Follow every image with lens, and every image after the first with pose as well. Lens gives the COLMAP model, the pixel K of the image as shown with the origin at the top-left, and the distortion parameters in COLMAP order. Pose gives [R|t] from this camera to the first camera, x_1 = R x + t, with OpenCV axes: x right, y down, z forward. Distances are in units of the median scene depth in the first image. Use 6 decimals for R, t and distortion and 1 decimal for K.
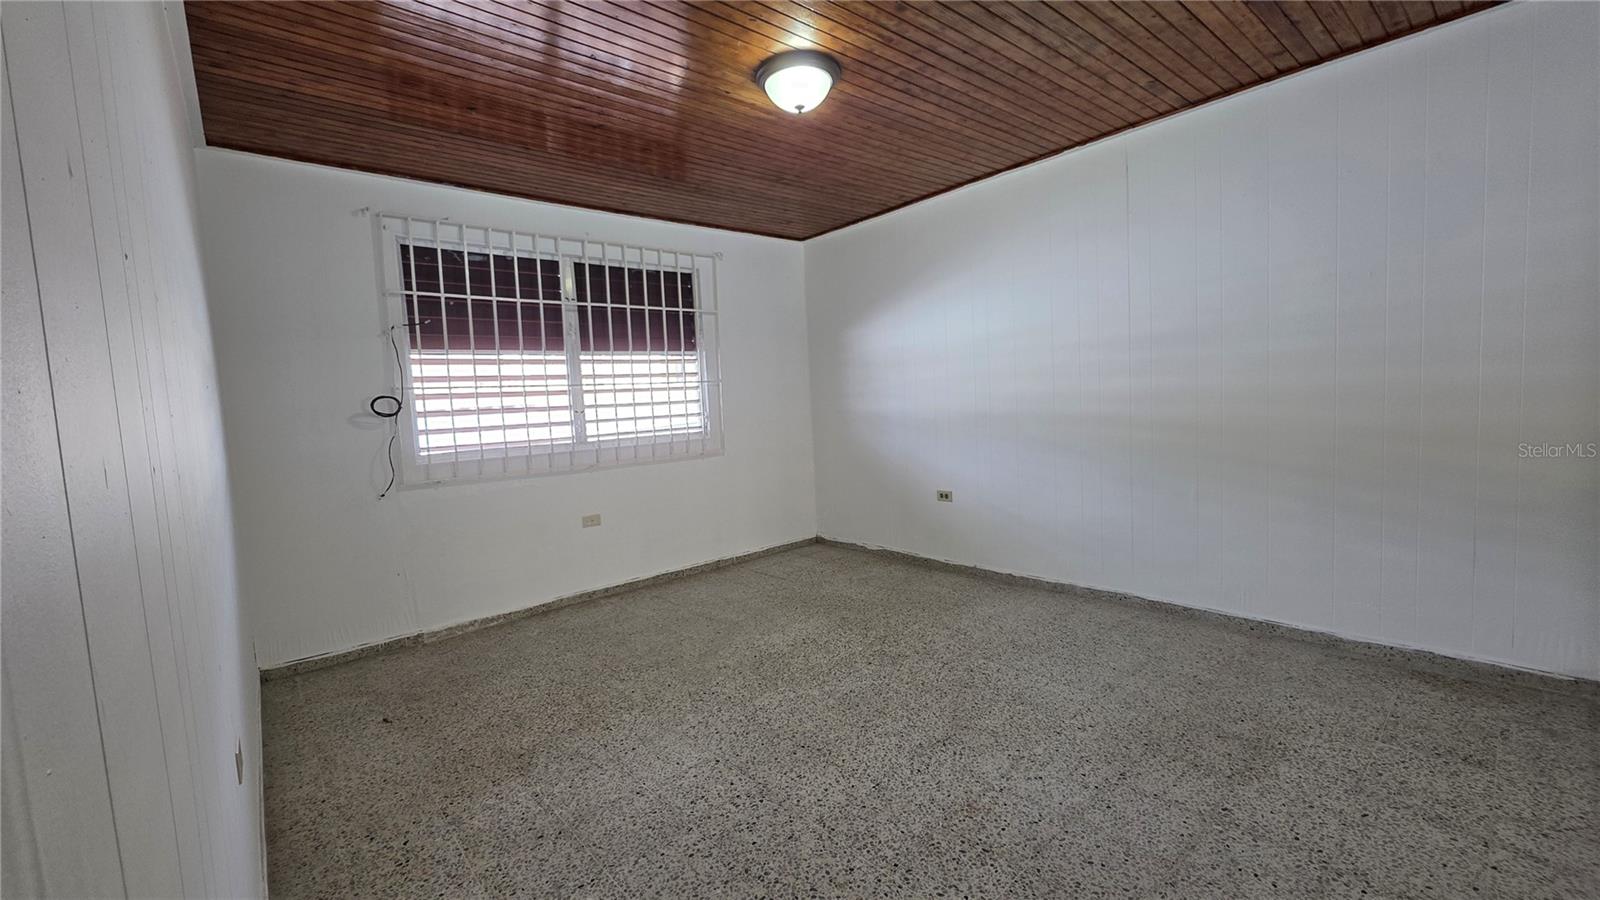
lens RADIAL K [[644.6, 0, 796.0], [0, 644.6, 445.9], [0, 0, 1]] dist [0.004296, 0.000293]
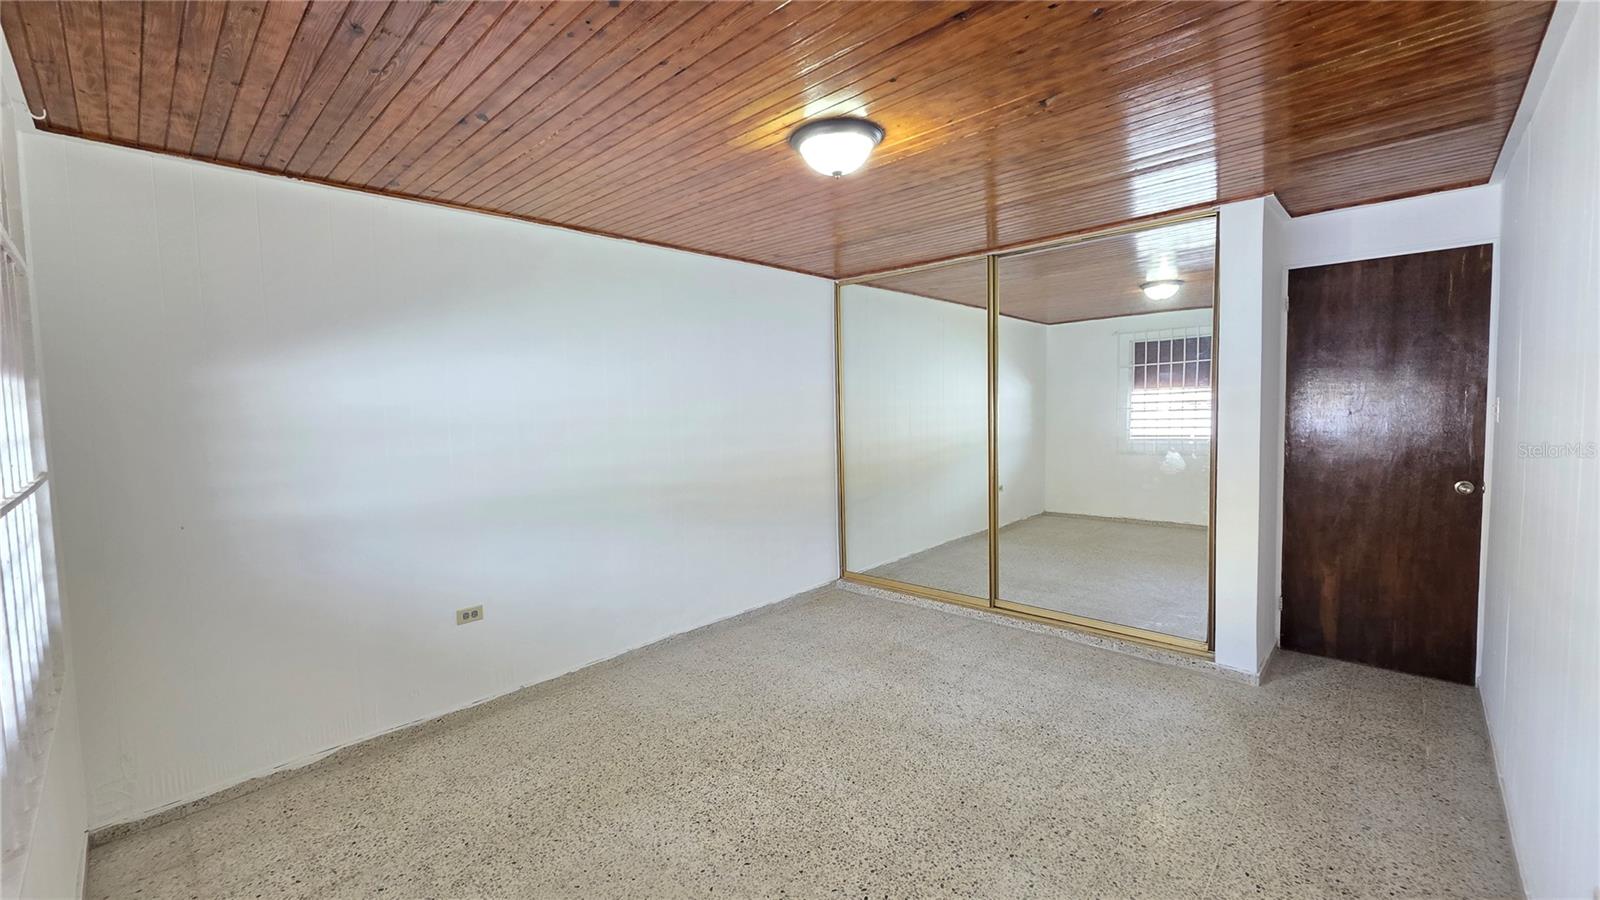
lens RADIAL K [[644.6, 0, 796.0], [0, 644.6, 445.9], [0, 0, 1]] dist [0.004296, 0.000293]
pose [[-0.105621, -0.009839, 0.994358, -0.711539], [0.101055, 0.994668, 0.020577, -0.120287], [-0.989258, 0.102659, -0.104063, 0.924044]]
